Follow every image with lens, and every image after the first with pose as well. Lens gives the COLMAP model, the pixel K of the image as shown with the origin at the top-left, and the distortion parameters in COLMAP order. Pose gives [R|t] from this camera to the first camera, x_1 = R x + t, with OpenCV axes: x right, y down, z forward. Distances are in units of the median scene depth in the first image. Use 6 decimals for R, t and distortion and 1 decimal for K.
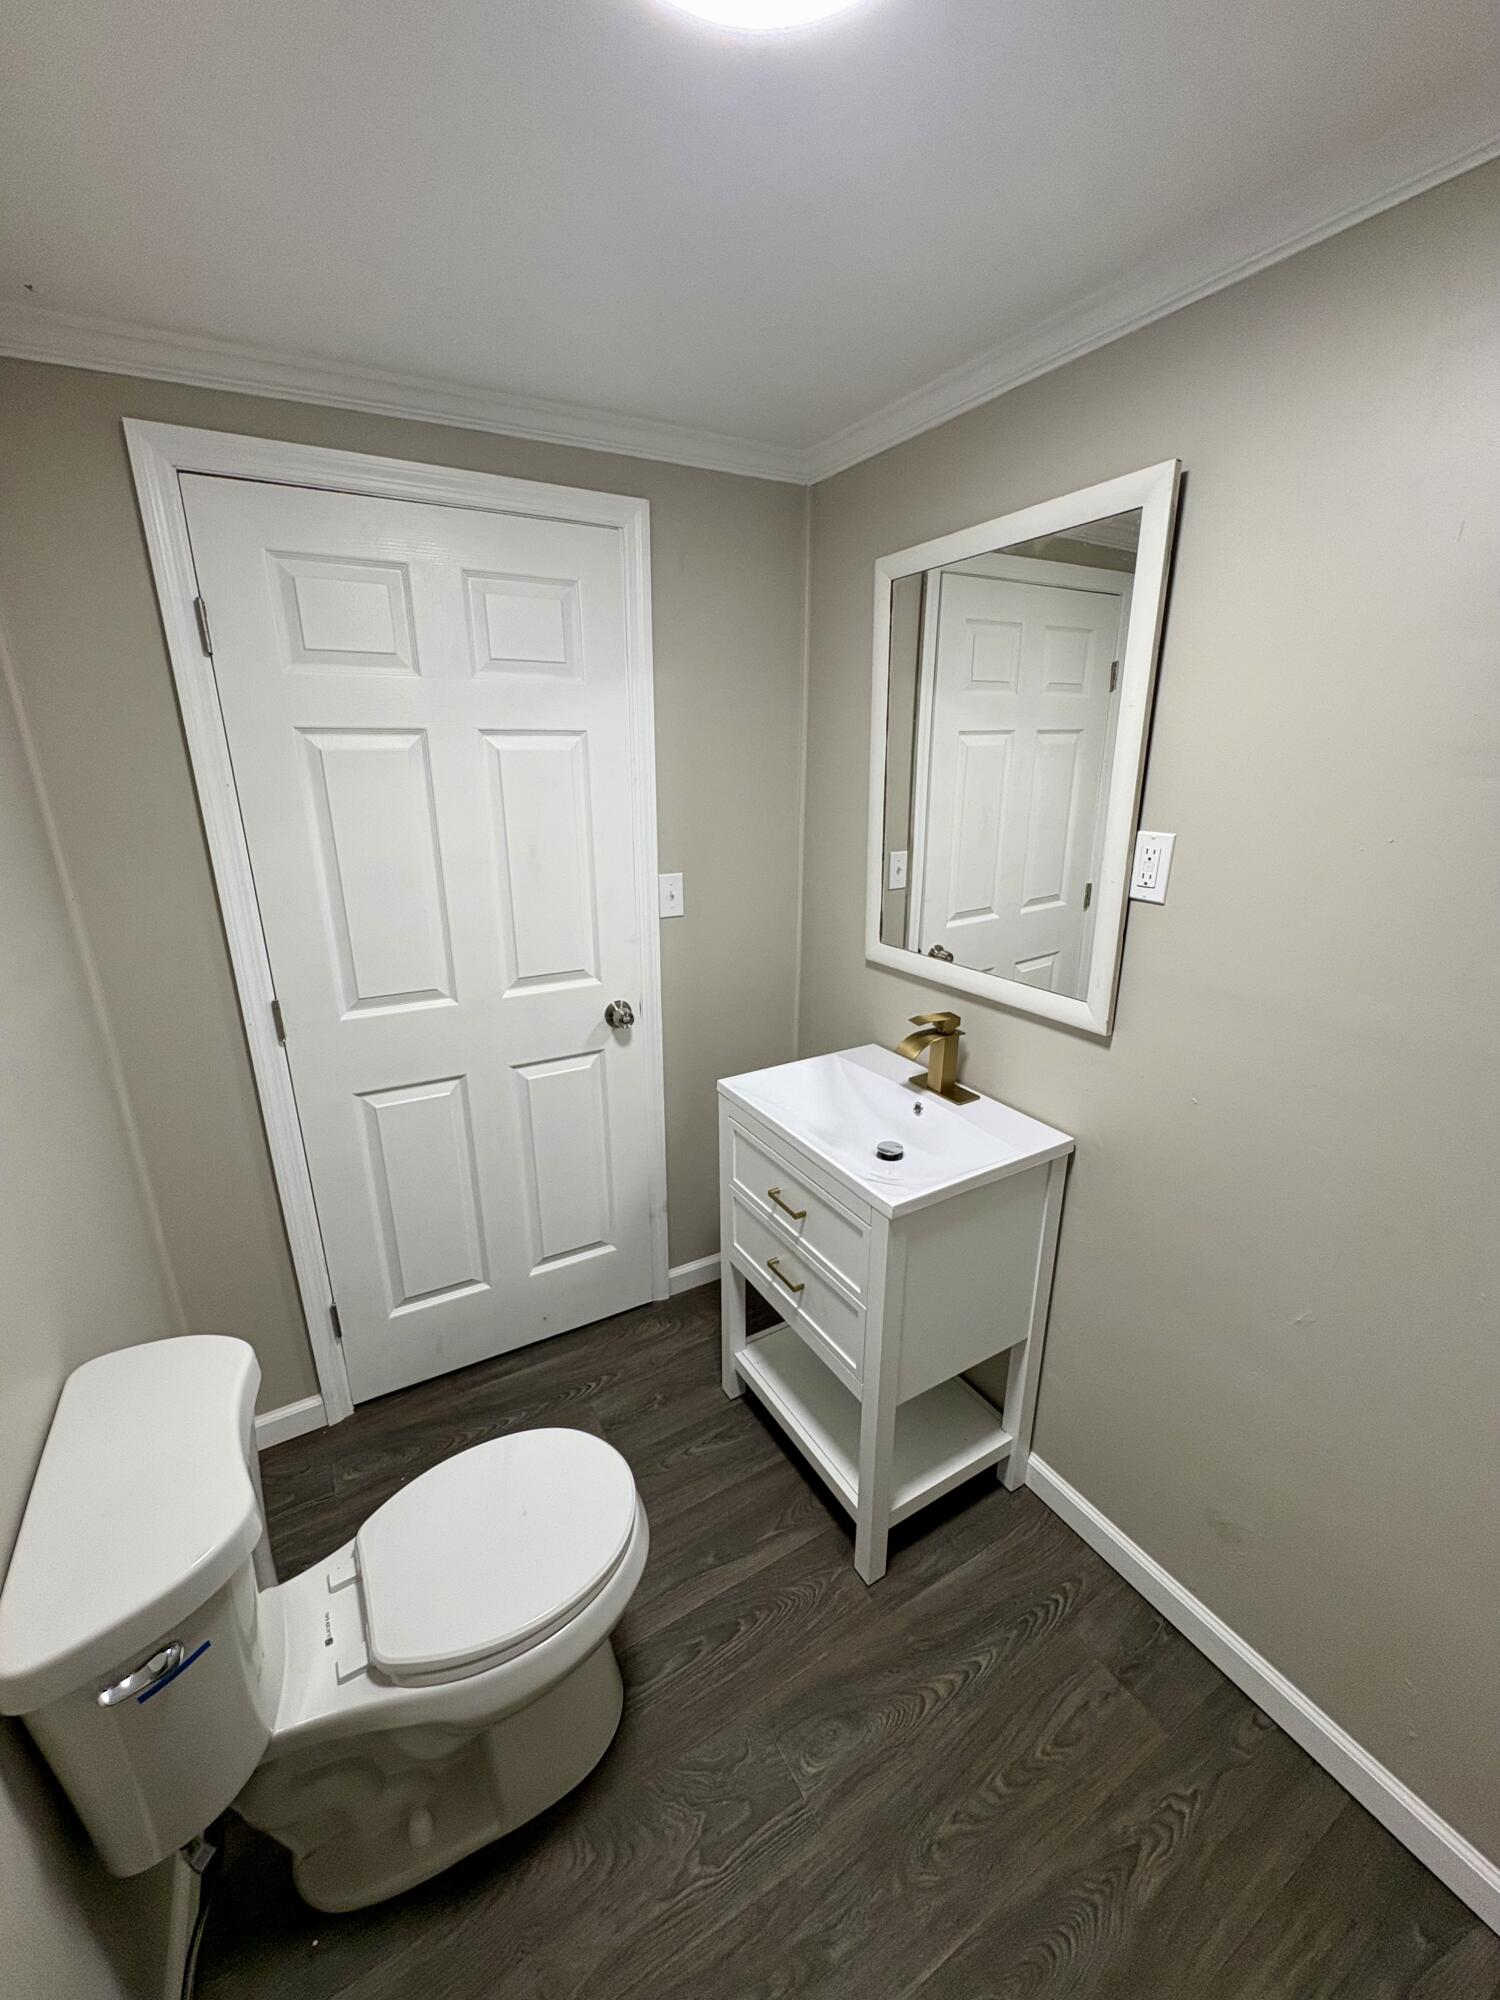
lens RADIAL K [[801.5, 0, 752.3], [0, 801.5, 987.1], [0, 0, 1]] dist [-0.001006, -0.000553]
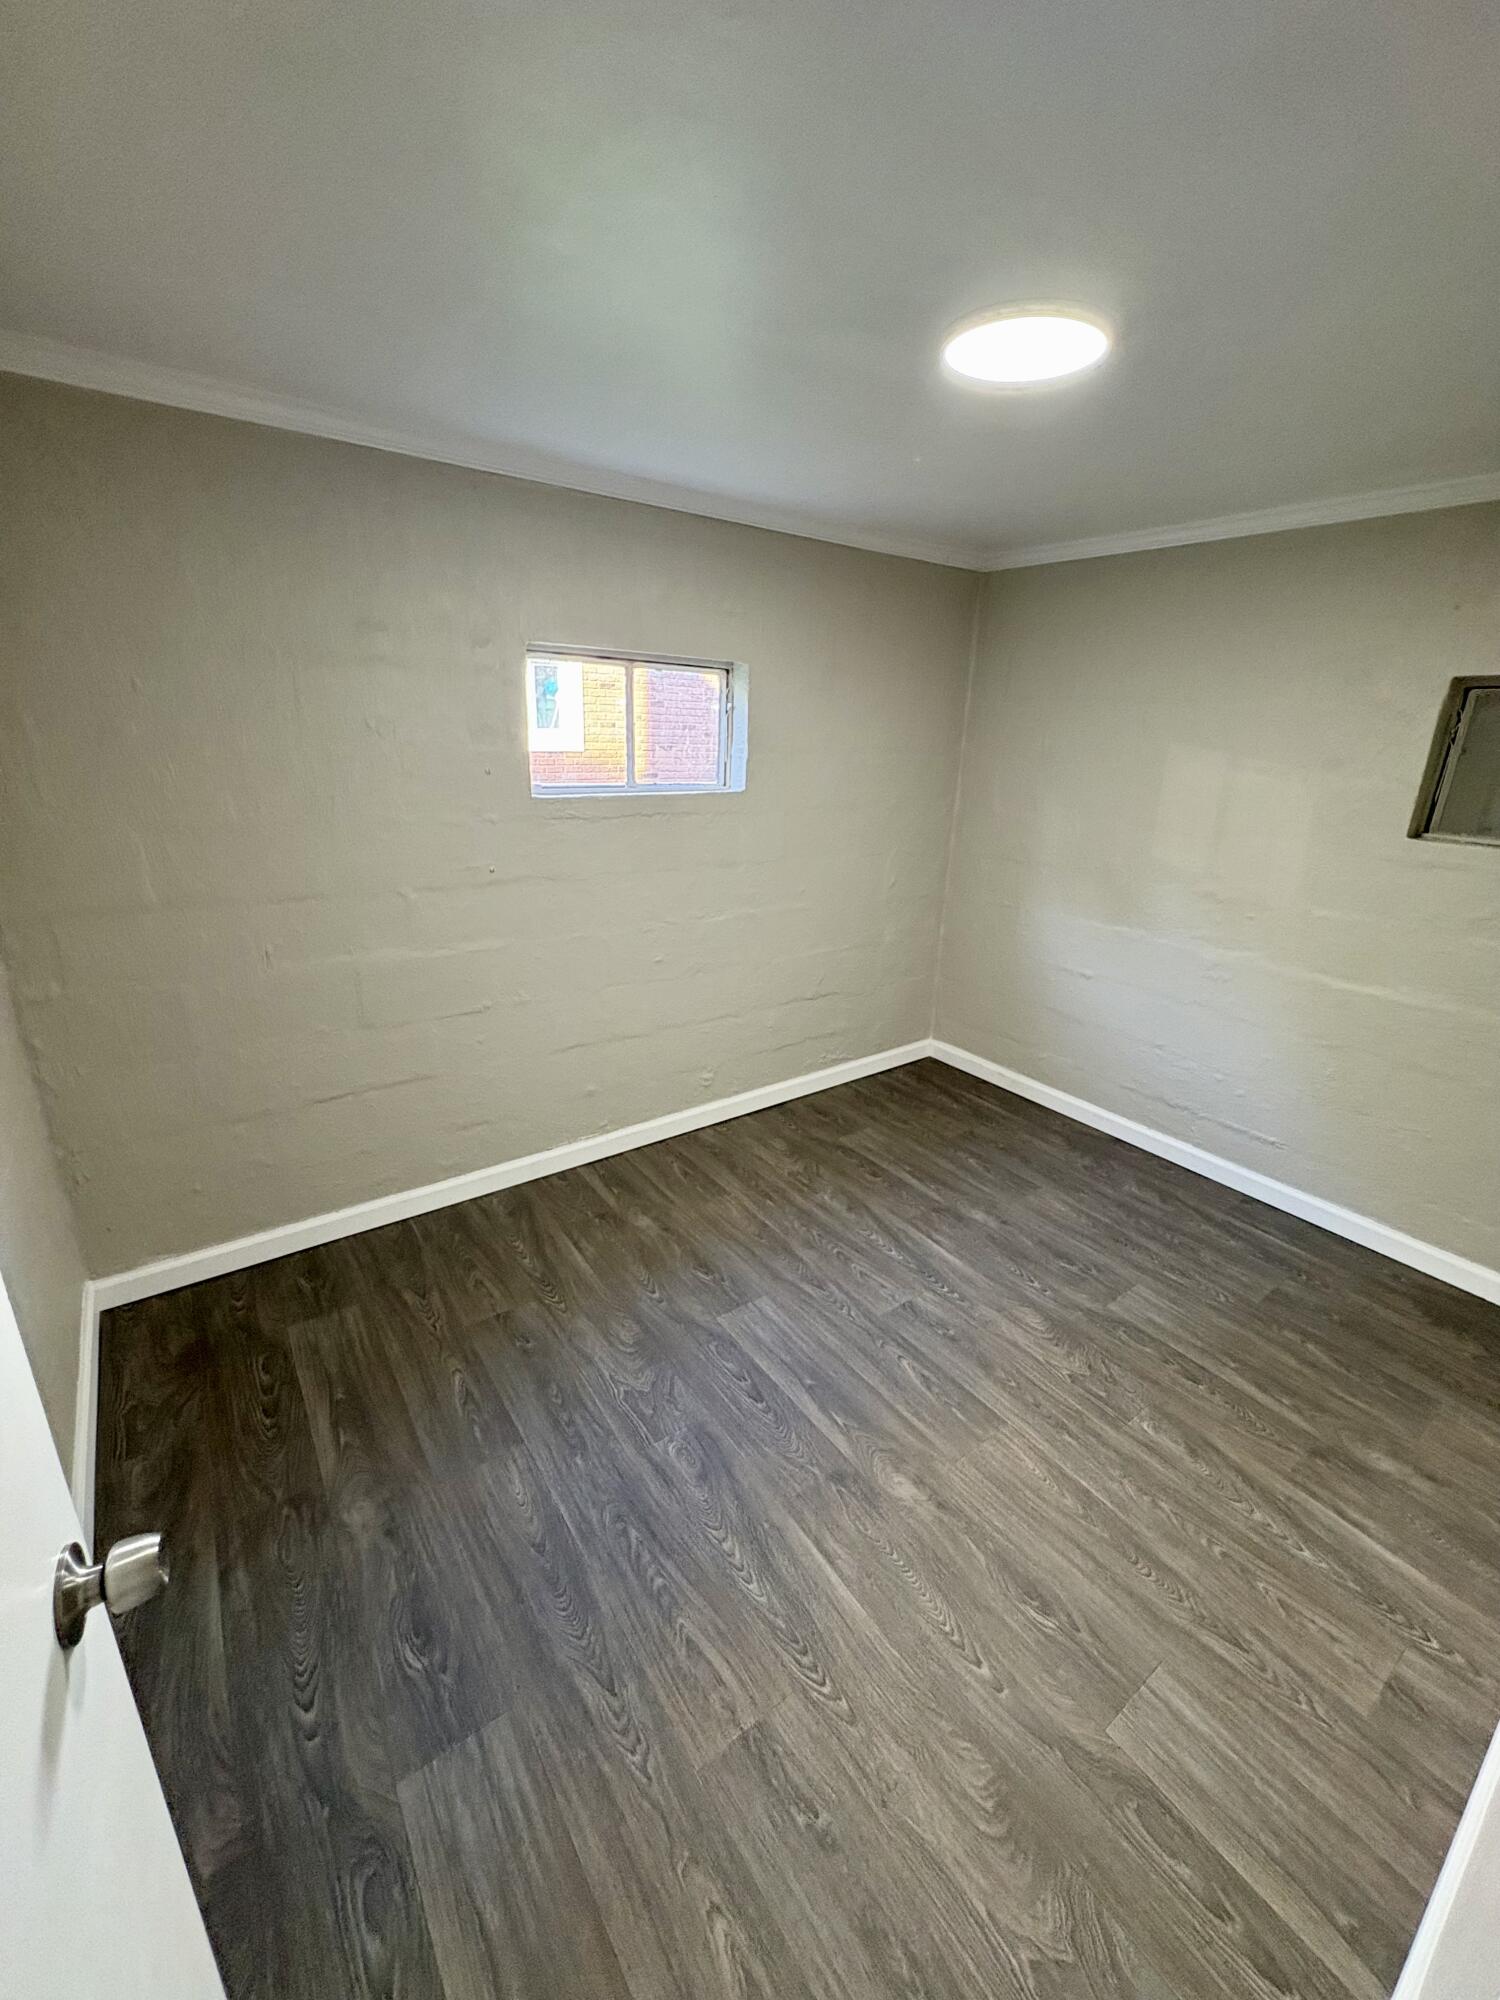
lens RADIAL K [[801.5, 0, 756.9], [0, 801.5, 1003.5], [0, 0, 1]] dist [-0.001006, -0.000553]
pose [[0.089773, 0.332308, -0.938889, 0.953677], [-0.316532, 0.903338, 0.289460, -0.166656], [0.944324, 0.271203, 0.186281, 0.541971]]
